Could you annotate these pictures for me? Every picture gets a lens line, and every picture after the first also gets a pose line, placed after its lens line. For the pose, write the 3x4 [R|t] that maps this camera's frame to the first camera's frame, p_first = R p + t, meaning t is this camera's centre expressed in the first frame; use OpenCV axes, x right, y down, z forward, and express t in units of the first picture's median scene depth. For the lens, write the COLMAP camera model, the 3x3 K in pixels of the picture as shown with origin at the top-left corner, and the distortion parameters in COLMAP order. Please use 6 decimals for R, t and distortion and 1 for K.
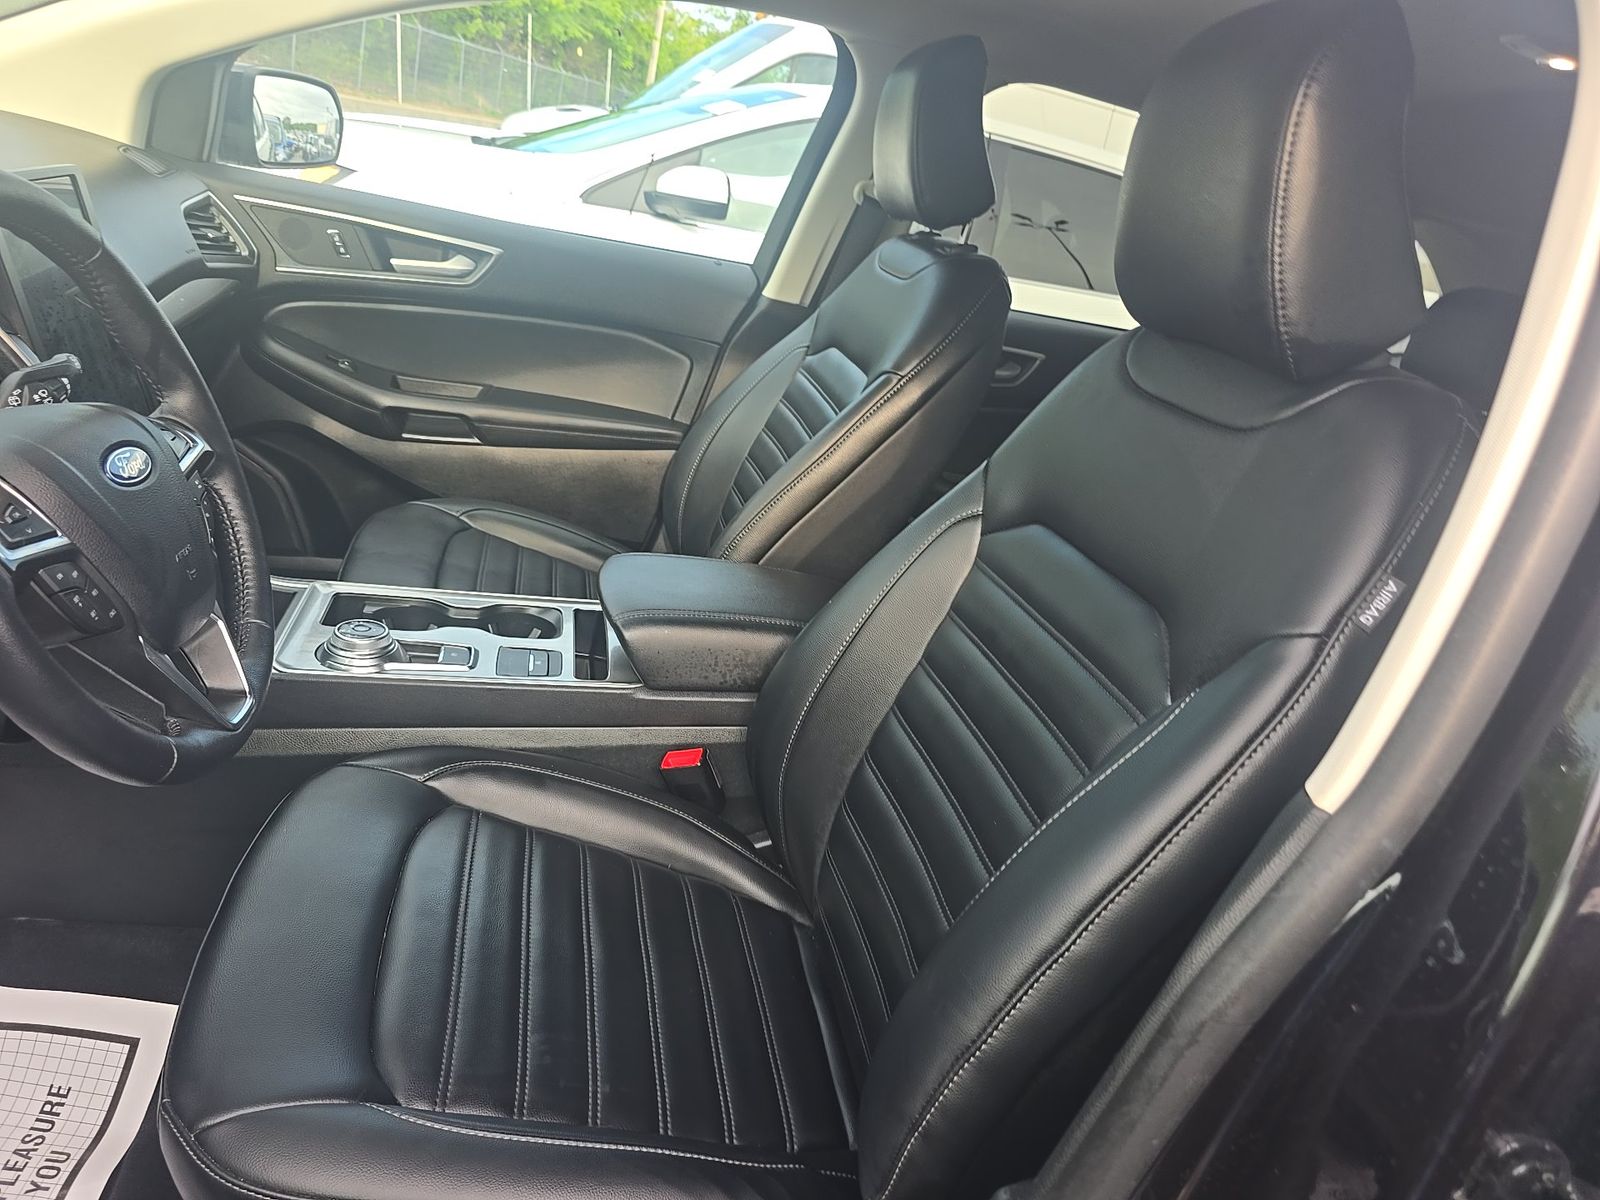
lens RADIAL K [[1146.4, 0, 800.0], [0, 1146.4, 600.0], [0, 0, 1]] dist [0.041404, -0.041582]
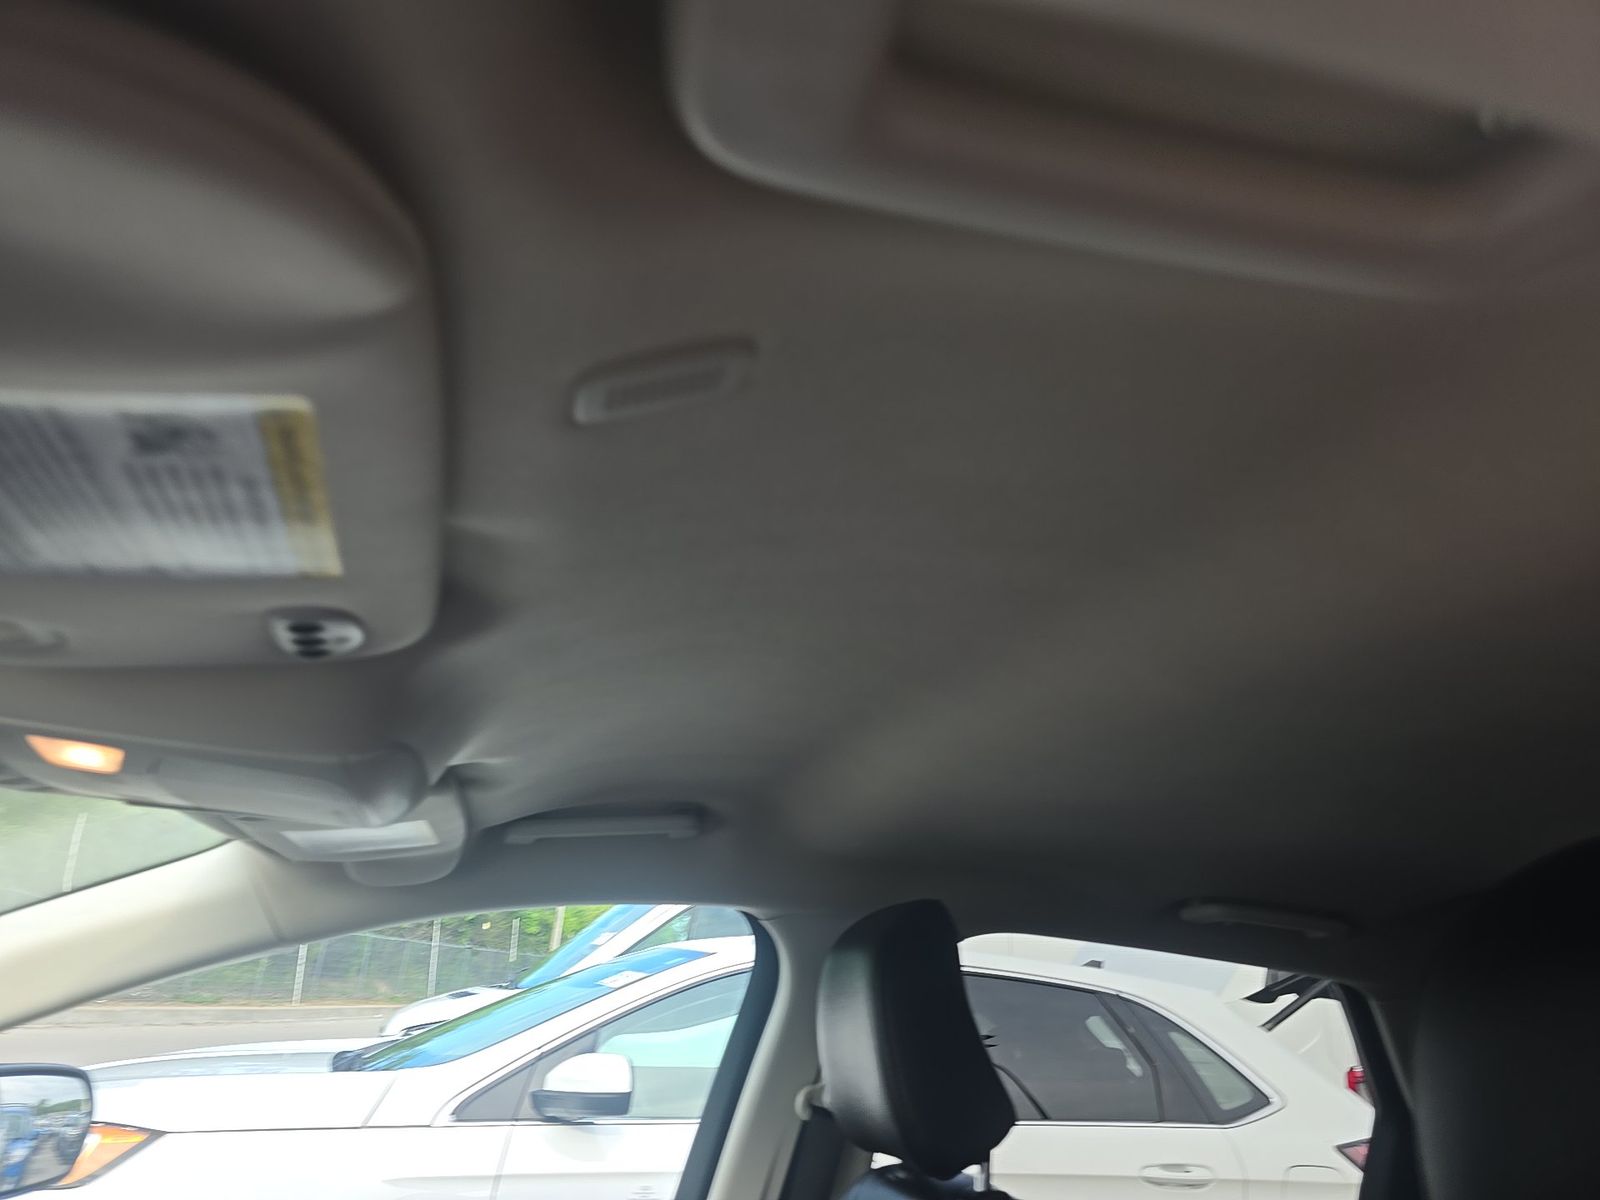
lens RADIAL K [[1146.4, 0, 800.0], [0, 1146.4, 600.0], [0, 0, 1]] dist [0.041404, -0.041582]
pose [[0.986589, -0.117025, 0.113791, 0.002516], [0.162615, 0.765002, -0.623160, -0.077833], [-0.014125, 0.633306, 0.773772, 0.133888]]
